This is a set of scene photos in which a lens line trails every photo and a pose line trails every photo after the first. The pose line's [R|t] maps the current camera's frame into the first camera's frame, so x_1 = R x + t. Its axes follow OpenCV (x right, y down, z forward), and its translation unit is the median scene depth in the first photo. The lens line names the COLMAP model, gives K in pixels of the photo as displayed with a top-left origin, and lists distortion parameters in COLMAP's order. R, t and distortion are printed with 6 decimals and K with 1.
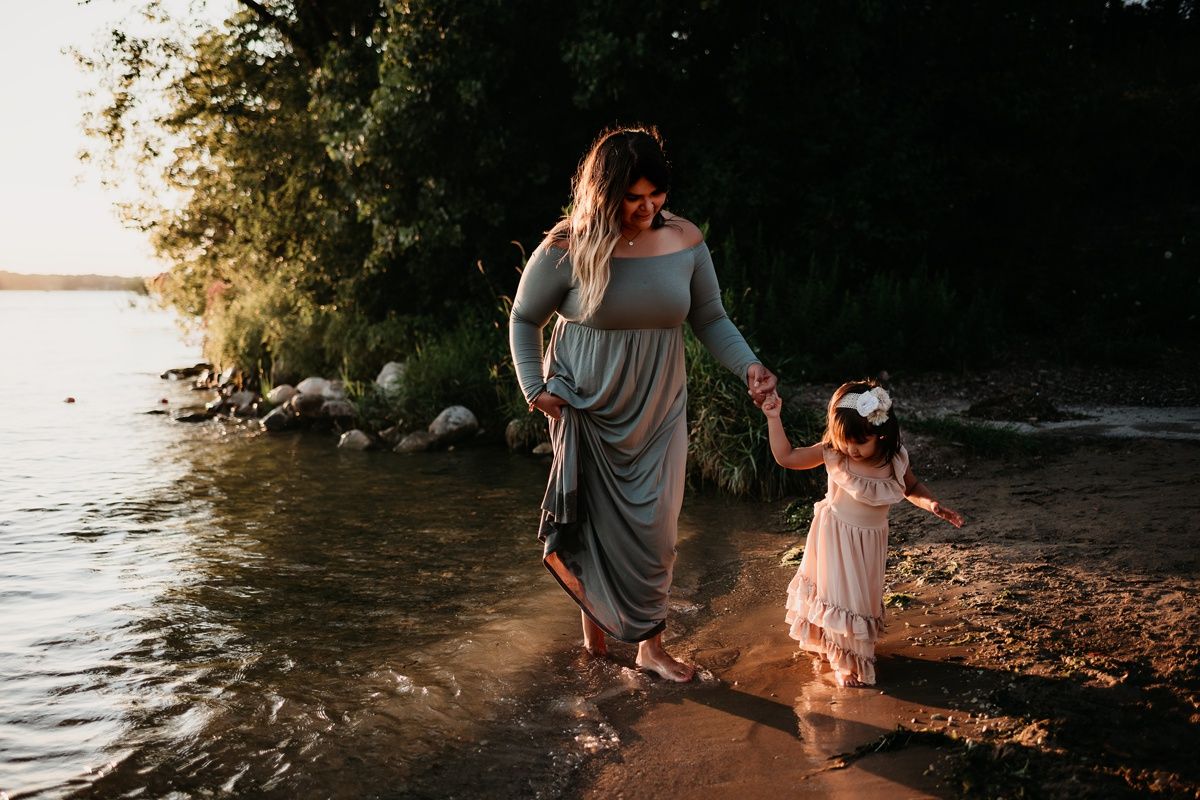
lens RADIAL K [[1161.8, 0, 630.7], [0, 1161.8, 398.8], [0, 0, 1]] dist [-0.048873, 0.000000]
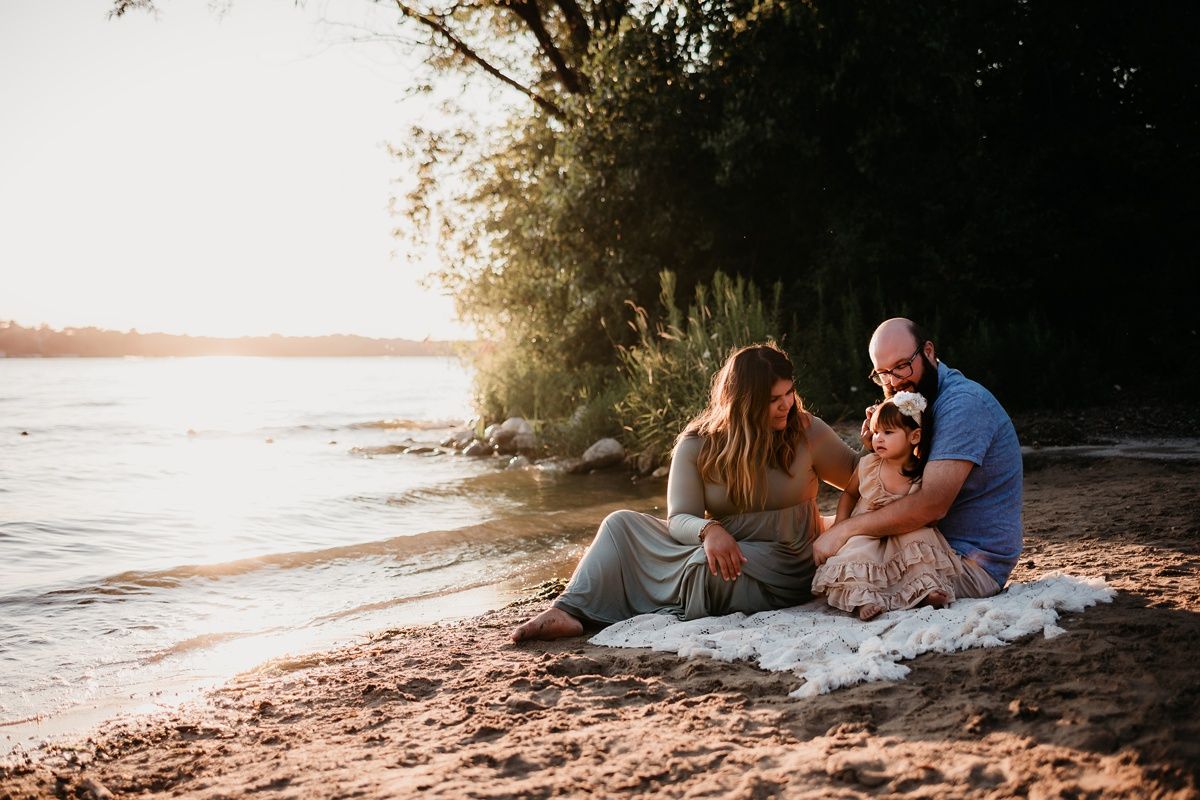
lens RADIAL K [[1349.5, 0, 619.4], [0, 1349.5, 376.3], [0, 0, 1]] dist [-0.028014, 0.000000]
pose [[0.940000, -0.009916, -0.341031, 0.302284], [-0.015878, 0.997223, -0.072759, 0.038649], [0.340805, 0.073809, 0.937232, -0.276388]]
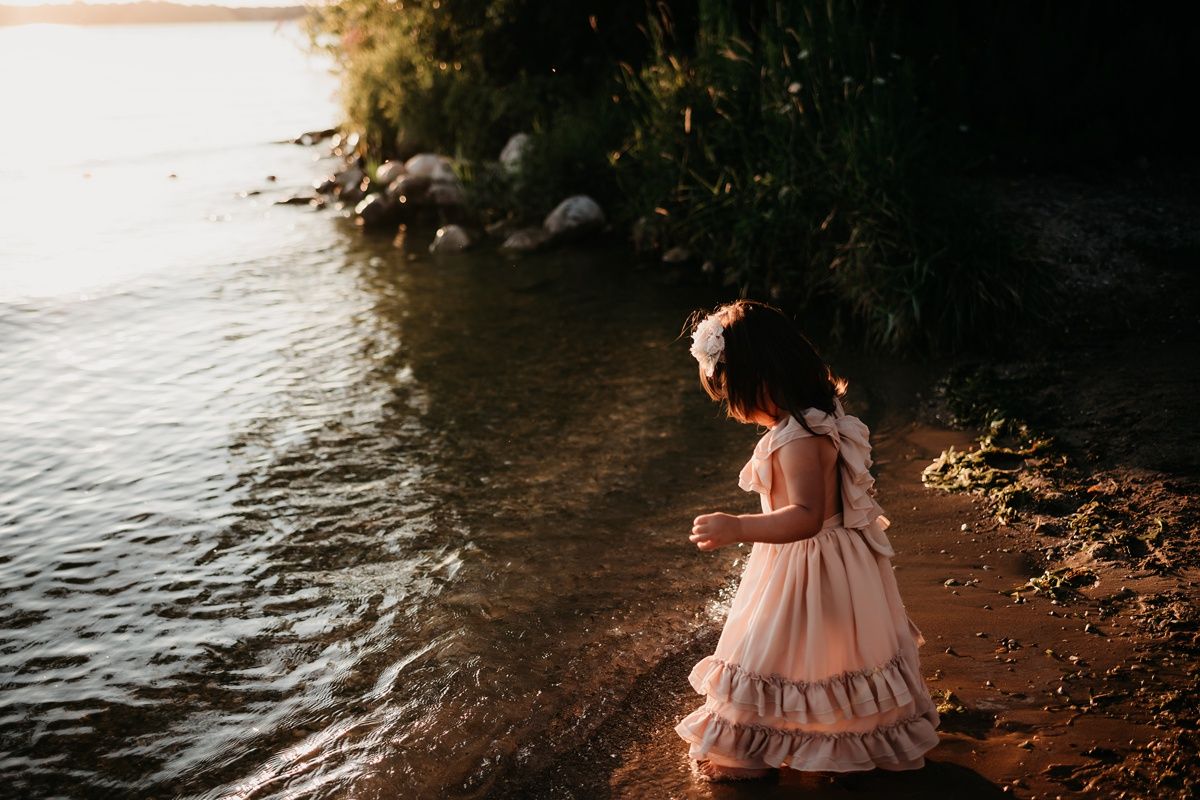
lens RADIAL K [[1260.5, 0, 602.7], [0, 1260.5, 372.7], [0, 0, 1]] dist [-0.042599, 0.000000]
pose [[0.975254, 0.047454, -0.215933, 0.055517], [-0.006692, 0.982582, 0.185709, -0.032144], [0.220984, -0.179668, 0.958585, 0.122837]]
